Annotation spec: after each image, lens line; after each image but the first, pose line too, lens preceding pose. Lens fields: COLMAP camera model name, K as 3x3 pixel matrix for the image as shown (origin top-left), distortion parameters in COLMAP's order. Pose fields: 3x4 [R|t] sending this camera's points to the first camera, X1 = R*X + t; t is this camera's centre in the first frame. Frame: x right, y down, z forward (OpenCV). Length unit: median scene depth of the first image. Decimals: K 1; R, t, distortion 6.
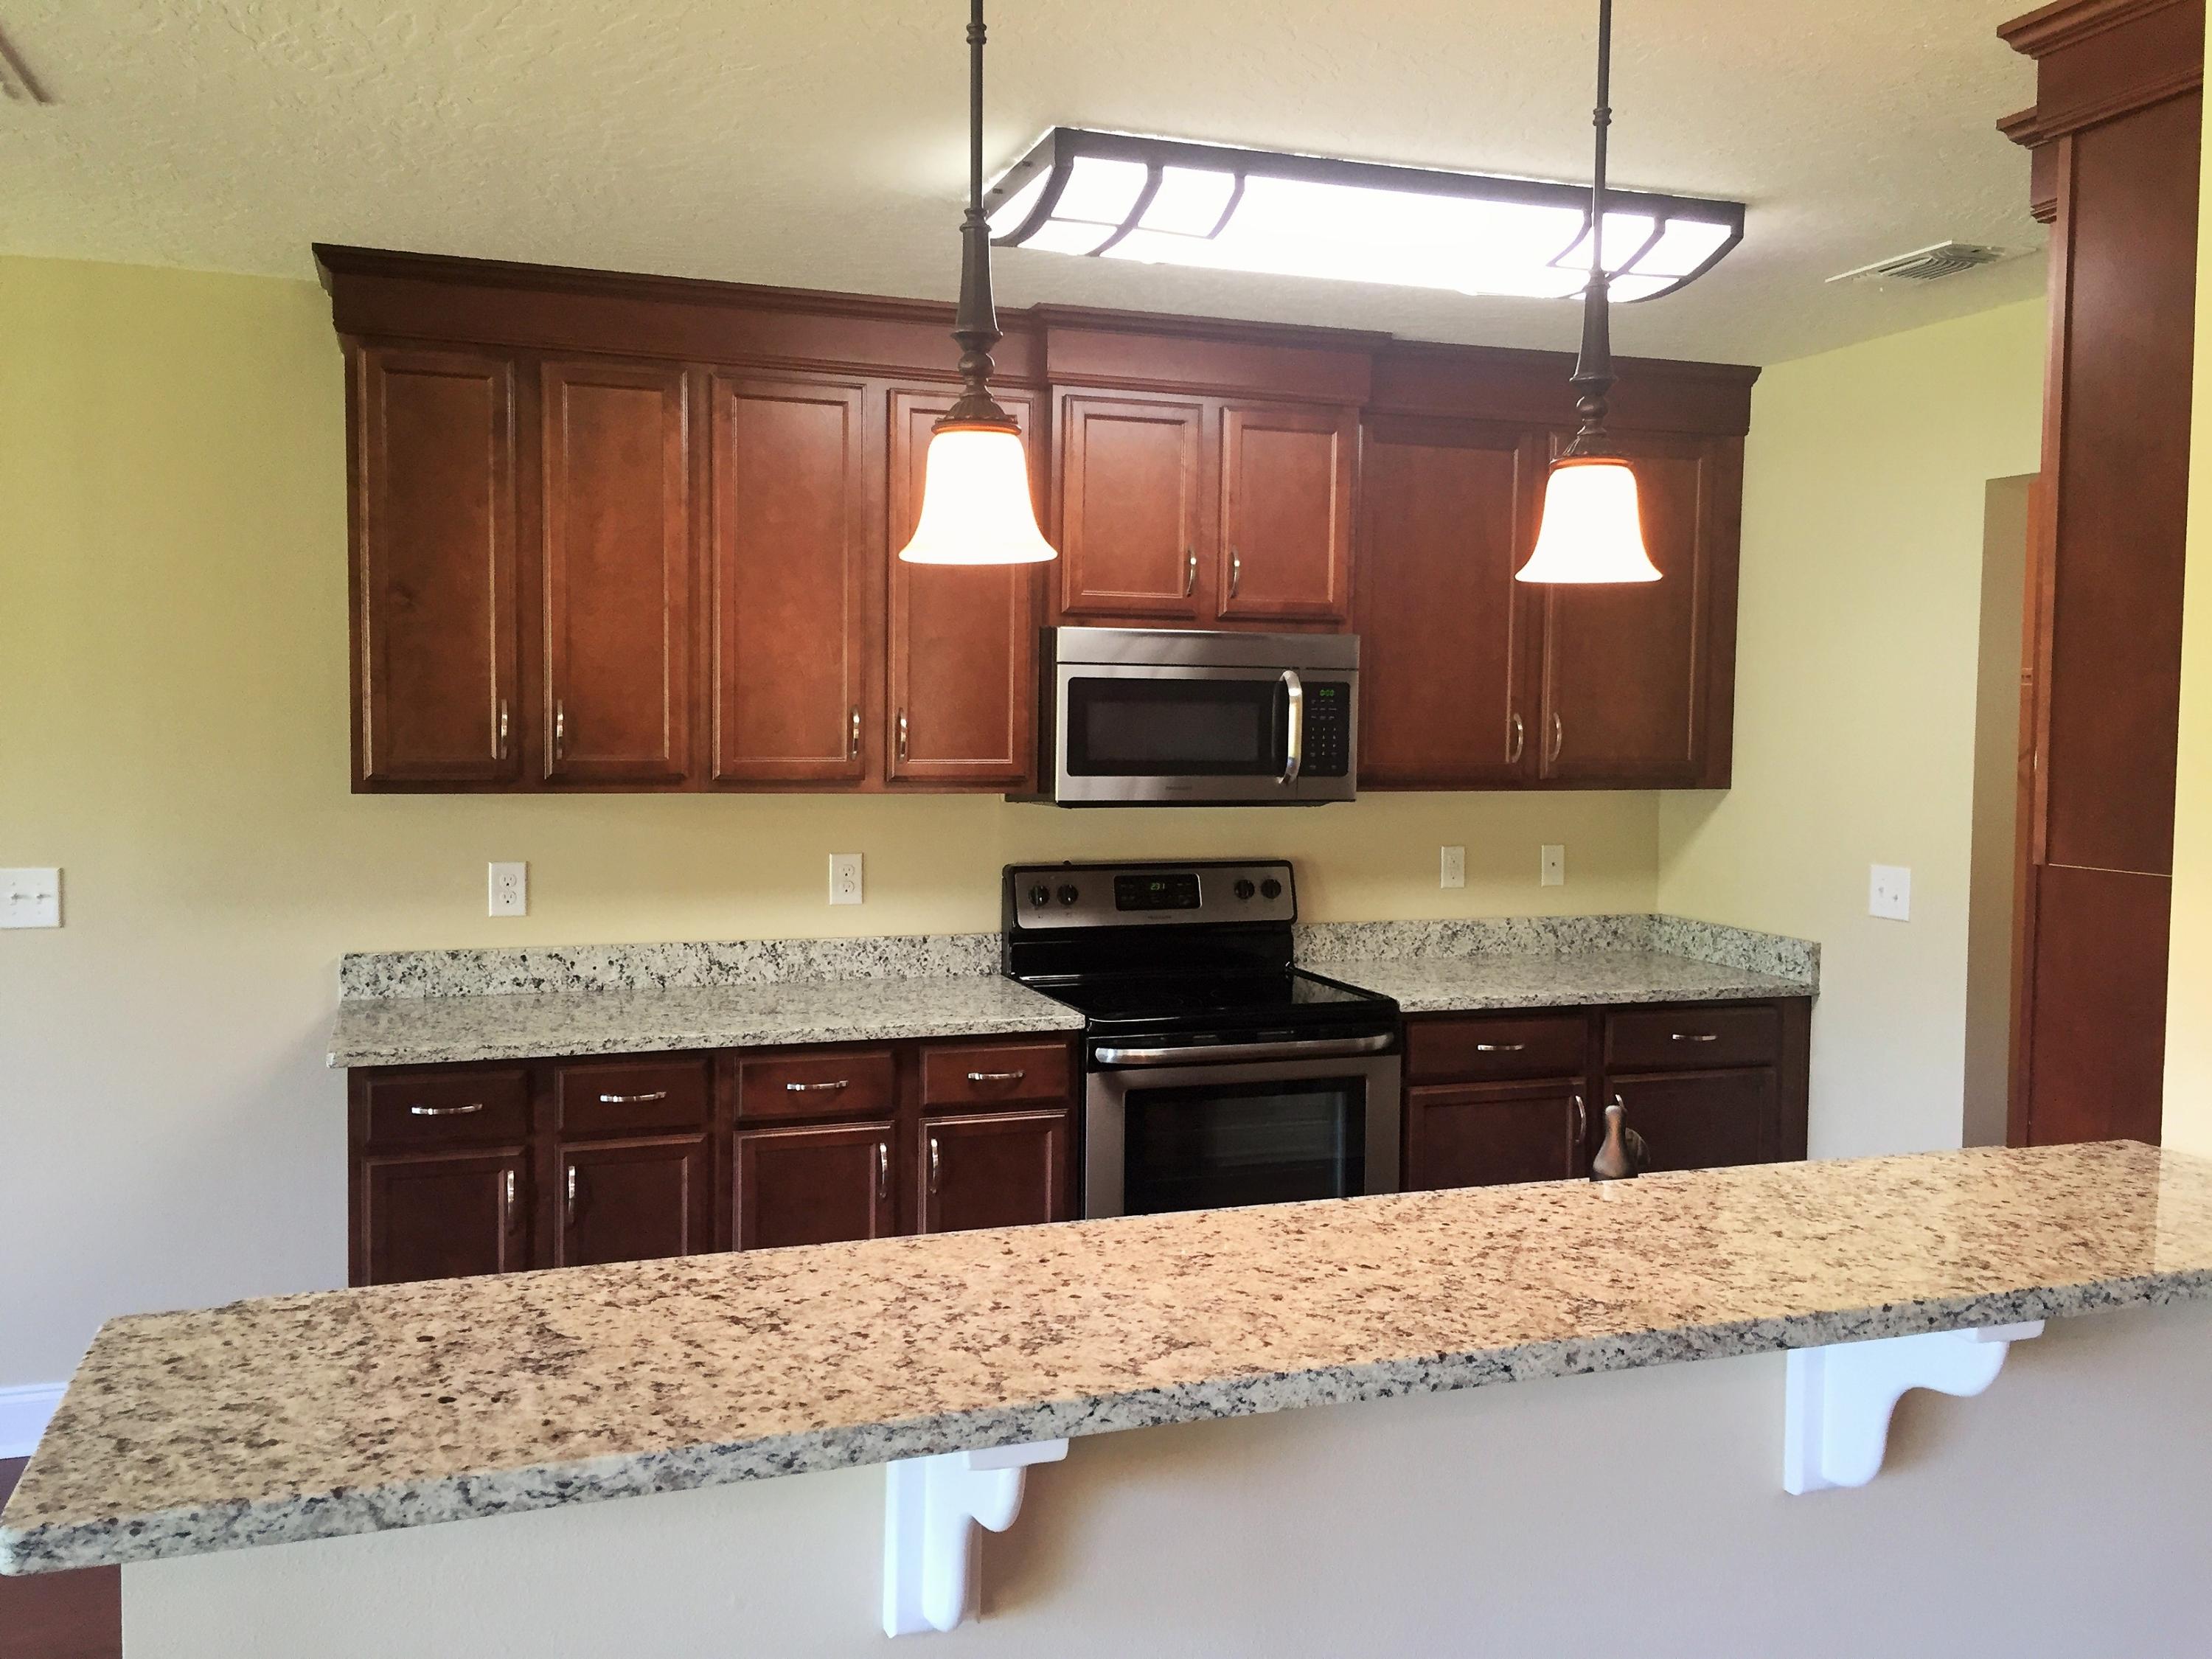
lens RADIAL K [[1892.0, 0, 1108.6], [0, 1892.0, 816.4], [0, 0, 1]] dist [0.043456, 0.001350]
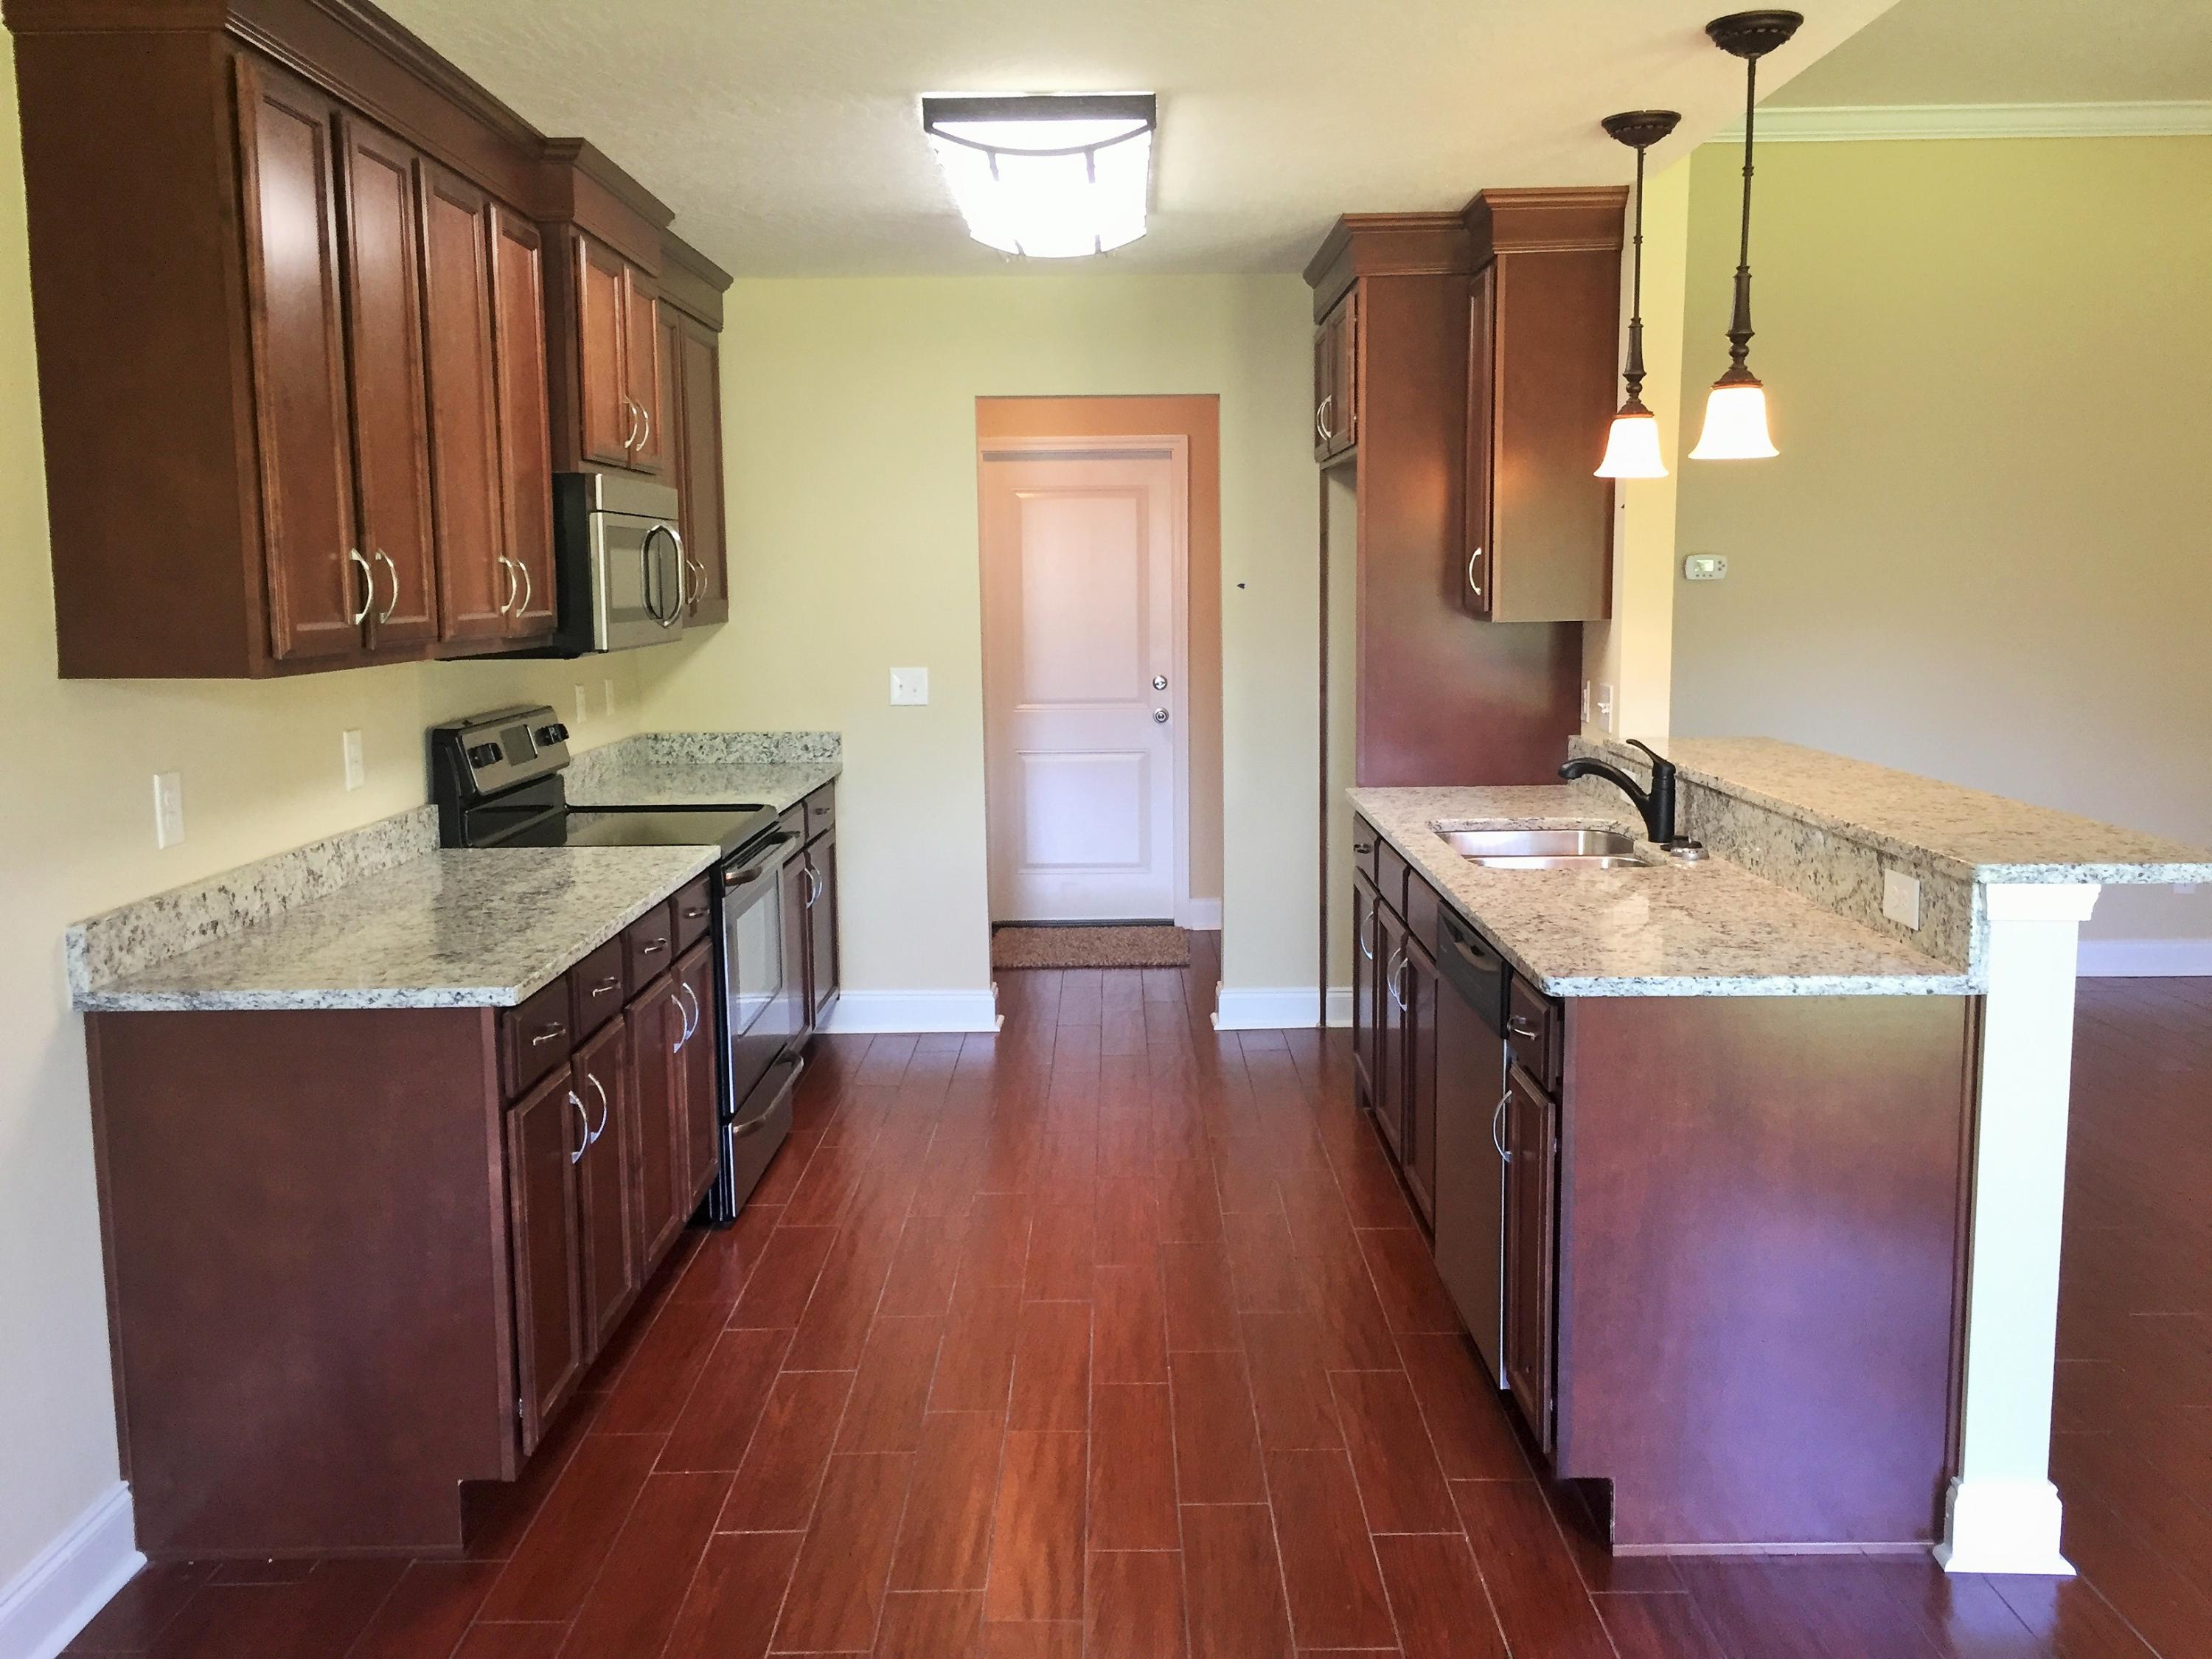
lens RADIAL K [[1892.0, 0, 1106.3], [0, 1892.0, 831.4], [0, 0, 1]] dist [0.043456, 0.001350]
pose [[0.349229, -0.143876, 0.925926, -0.768932], [0.068647, 0.989415, 0.127850, -0.020939], [-0.934520, 0.018913, 0.355409, 0.340035]]
